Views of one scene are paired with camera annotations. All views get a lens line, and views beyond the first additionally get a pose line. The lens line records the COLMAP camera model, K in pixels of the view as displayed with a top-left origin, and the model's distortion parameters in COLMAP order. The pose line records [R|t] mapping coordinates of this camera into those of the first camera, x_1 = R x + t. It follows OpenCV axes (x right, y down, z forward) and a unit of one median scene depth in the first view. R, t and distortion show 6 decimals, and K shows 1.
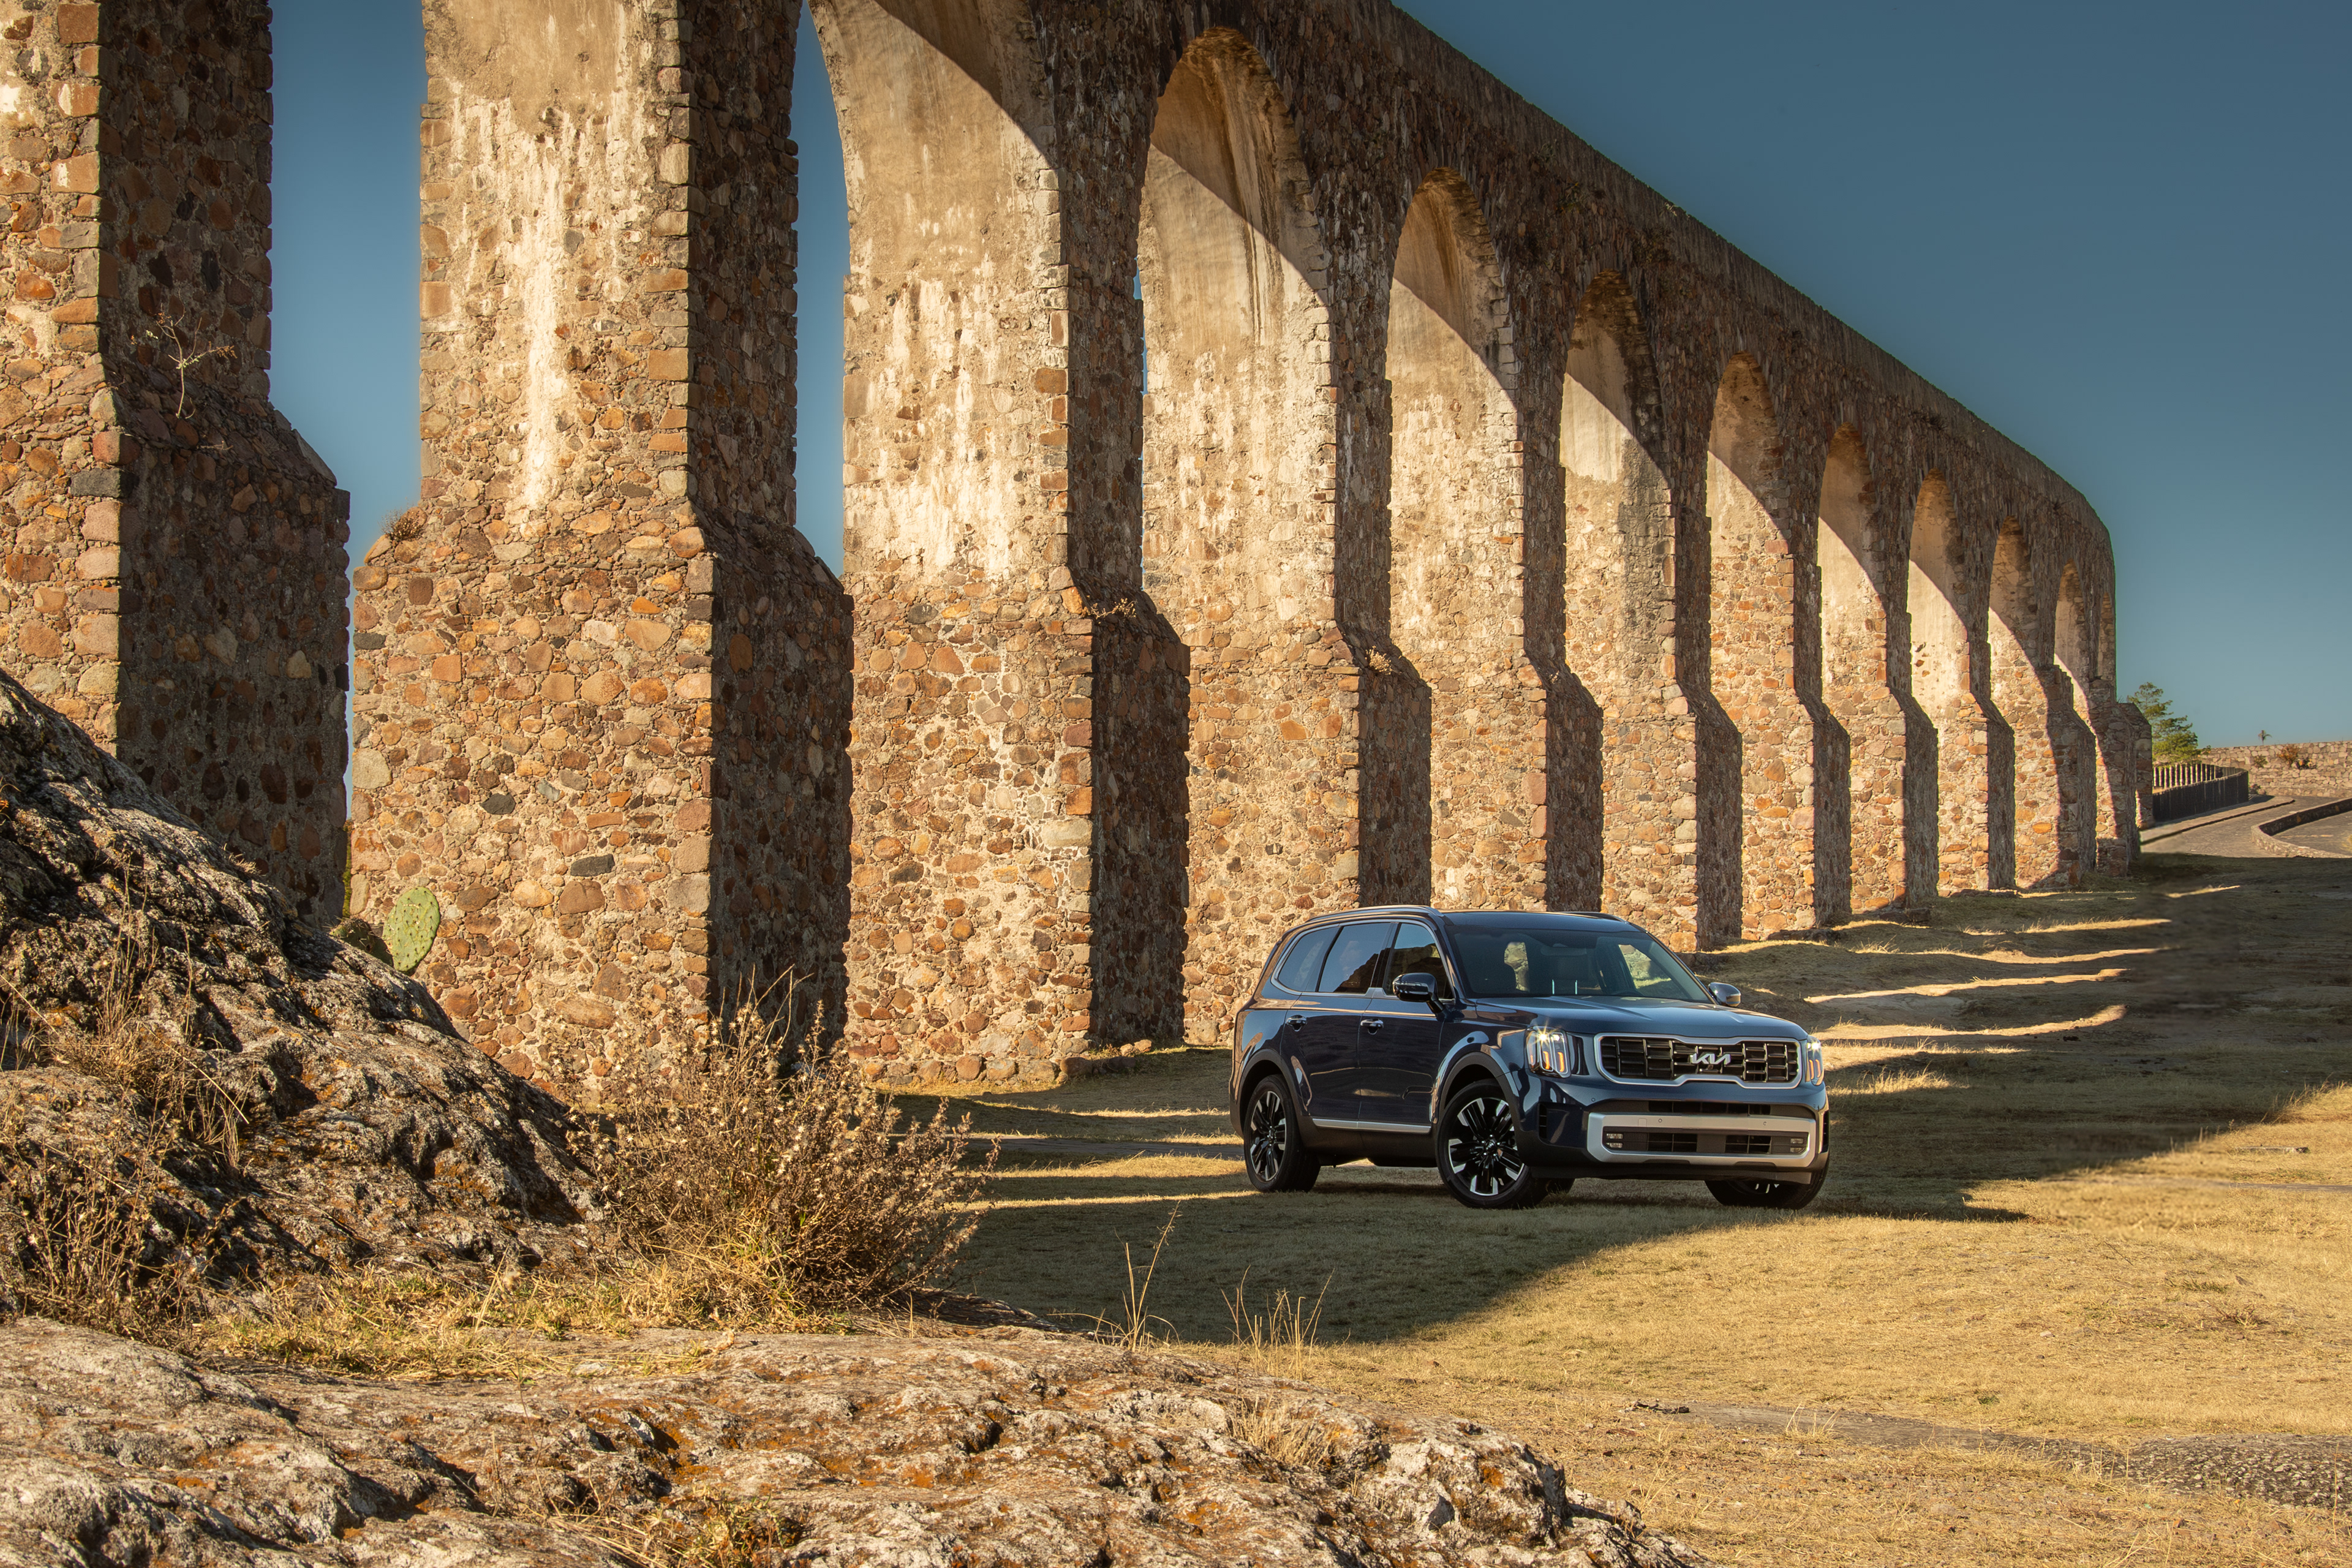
lens RADIAL K [[5426.6, 0, 1176.0], [0, 5426.6, 784.0], [0, 0, 1]] dist [0.406059, -0.334176]
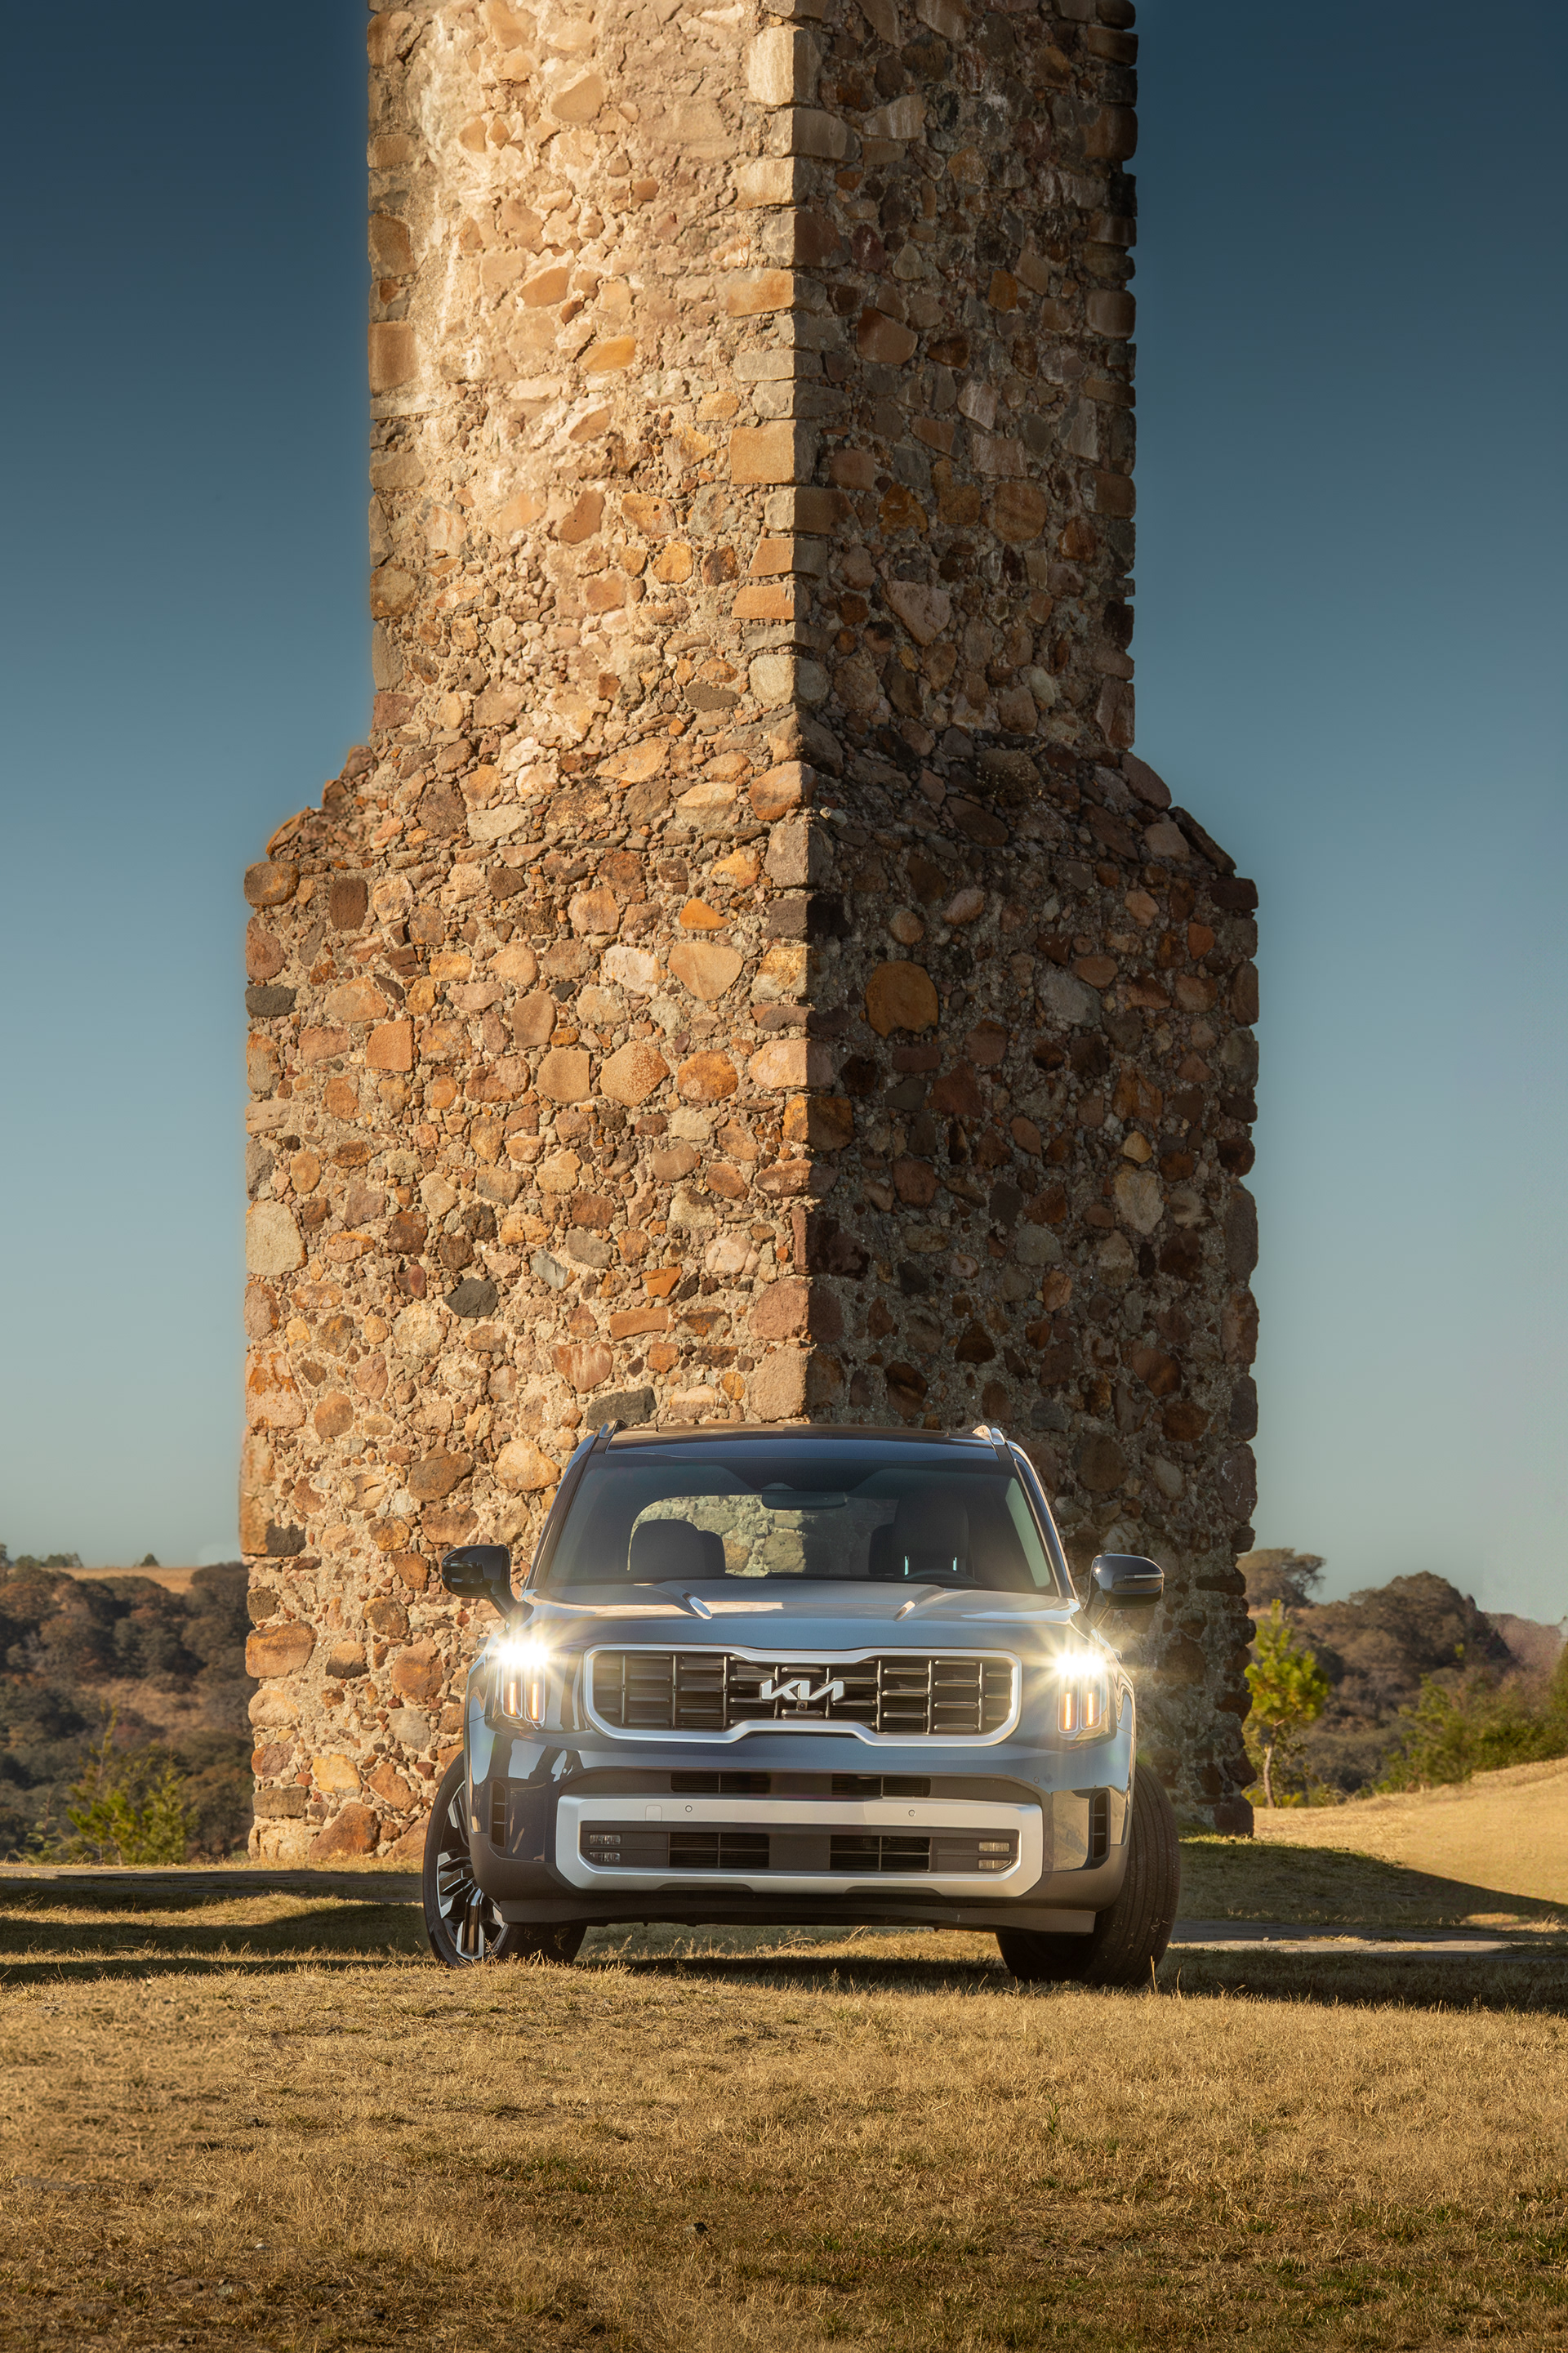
lens RADIAL K [[11244.5, 0, 784.0], [0, 11244.5, 1176.5], [0, 0, 1]] dist [1.216495, 5.527123]
pose [[0.928829, -0.029038, -0.369370, 0.309535], [0.023842, 0.999542, -0.018625, 0.012994], [0.369741, 0.008493, 0.929096, -0.008558]]
